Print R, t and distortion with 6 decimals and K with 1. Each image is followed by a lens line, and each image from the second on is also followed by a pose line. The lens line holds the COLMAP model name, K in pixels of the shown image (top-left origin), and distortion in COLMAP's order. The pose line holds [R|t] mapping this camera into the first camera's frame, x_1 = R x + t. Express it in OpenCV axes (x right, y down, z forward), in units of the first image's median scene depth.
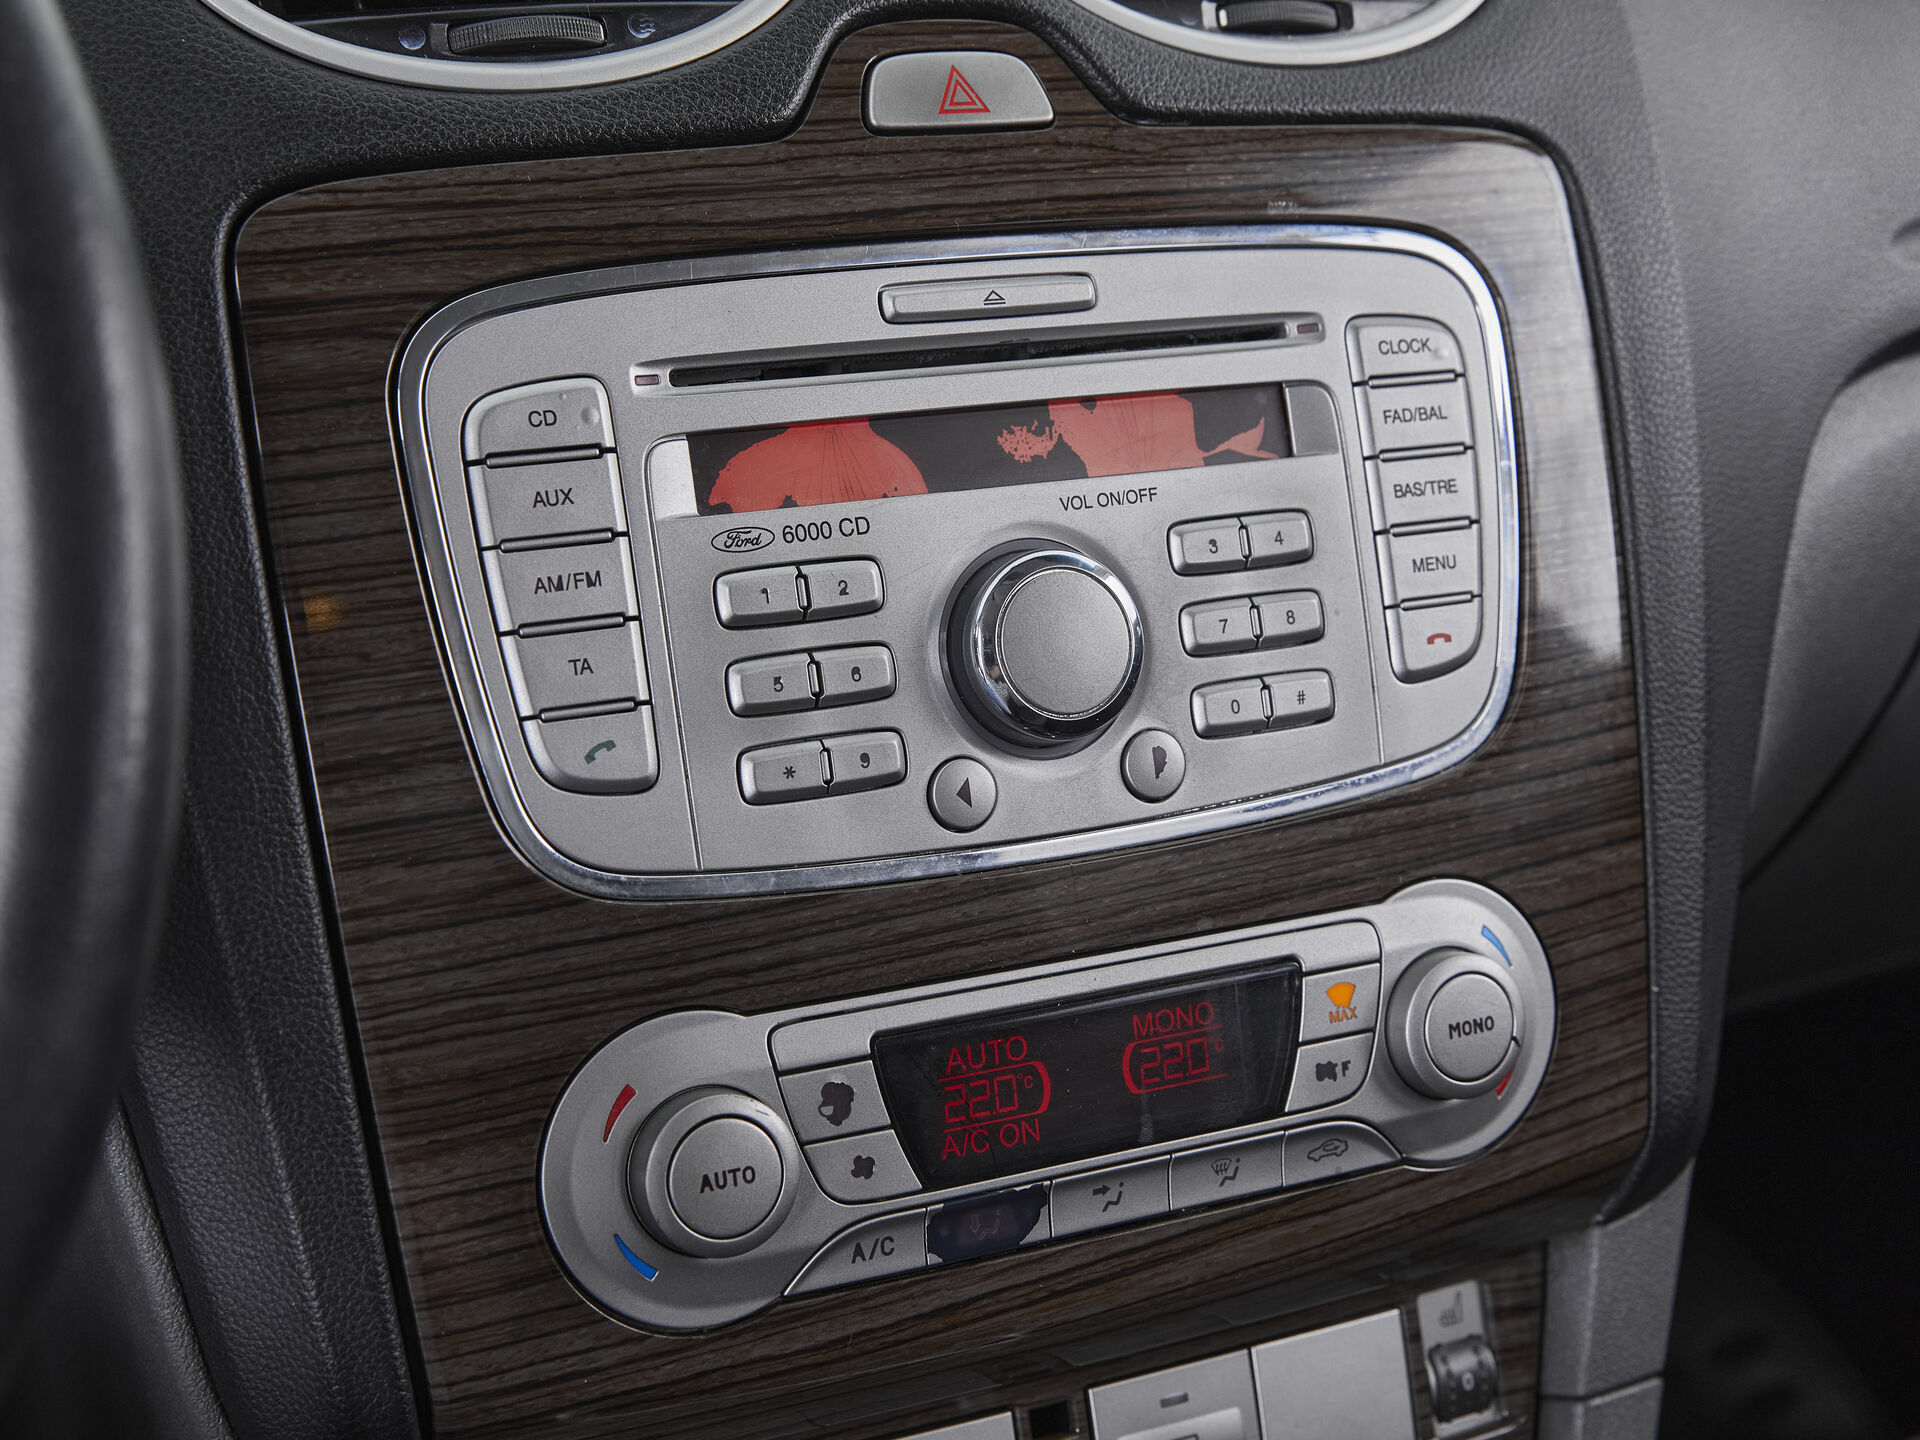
lens RADIAL K [[3032.2, 0, 993.3], [0, 3032.2, 740.3], [0, 0, 1]] dist [-0.087390, 0.000000]
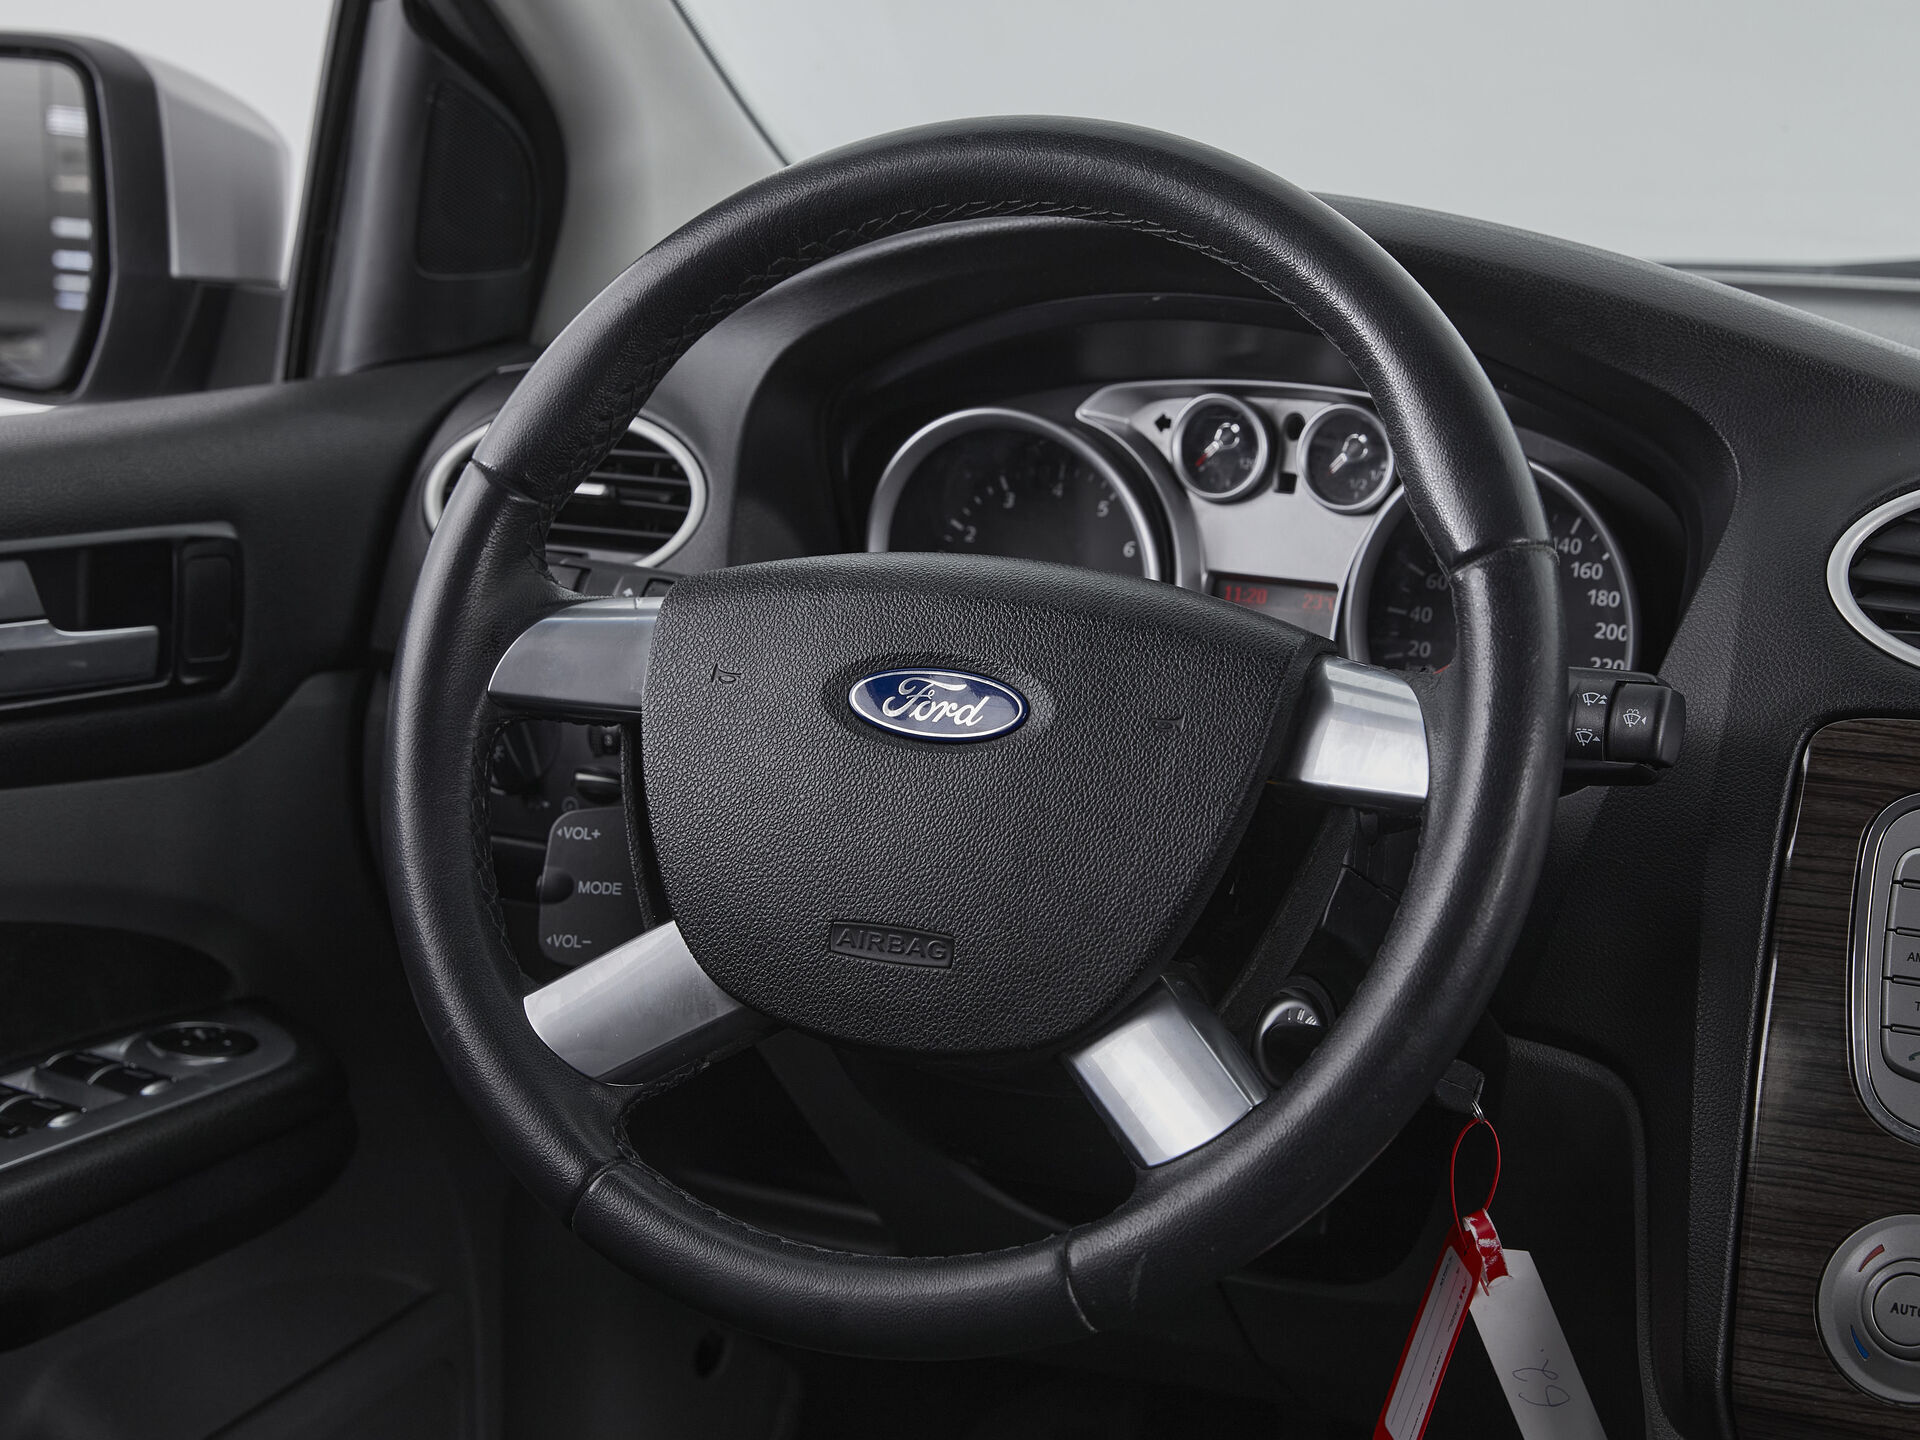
lens RADIAL K [[3753.7, 0, 957.6], [0, 3753.7, 719.5], [0, 0, 1]] dist [-0.074442, 0.000000]
pose [[0.600950, 0.147428, -0.785572, 1.135534], [-0.277357, 0.960235, -0.031966, 0.037724], [0.749621, 0.237094, 0.617943, -0.751232]]
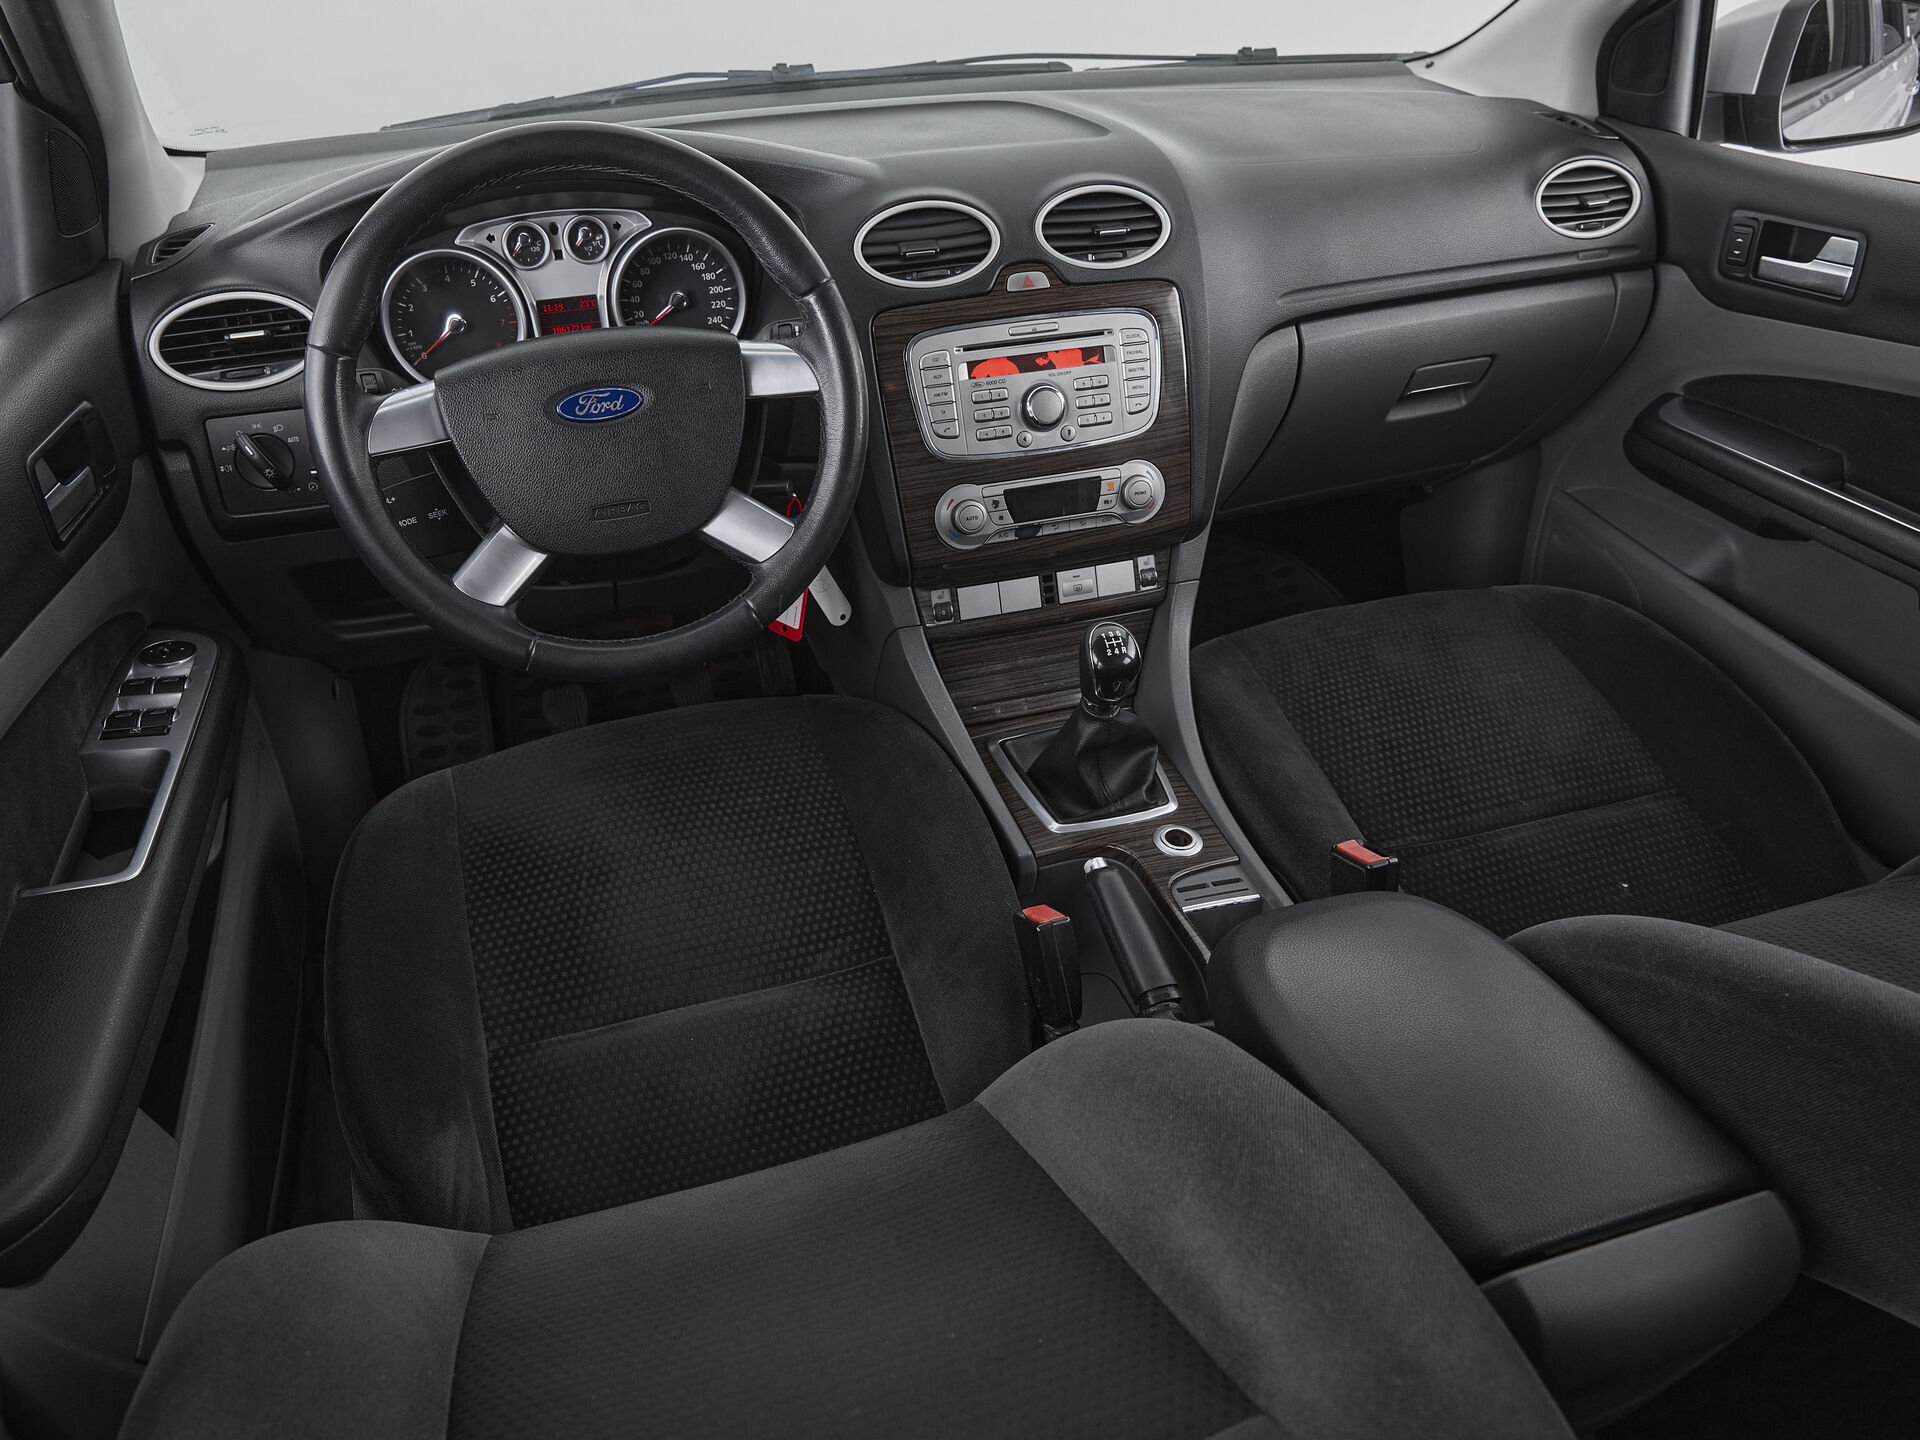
lens RADIAL K [[1432.3, 0, 958.8], [0, 1432.3, 728.3], [0, 0, 1]] dist [-0.013023, 0.005857]
pose [[0.985124, 0.046526, -0.165429, 0.278184], [-0.008042, 0.974079, 0.226064, -0.046996], [0.171659, -0.221371, 0.959963, -1.253481]]
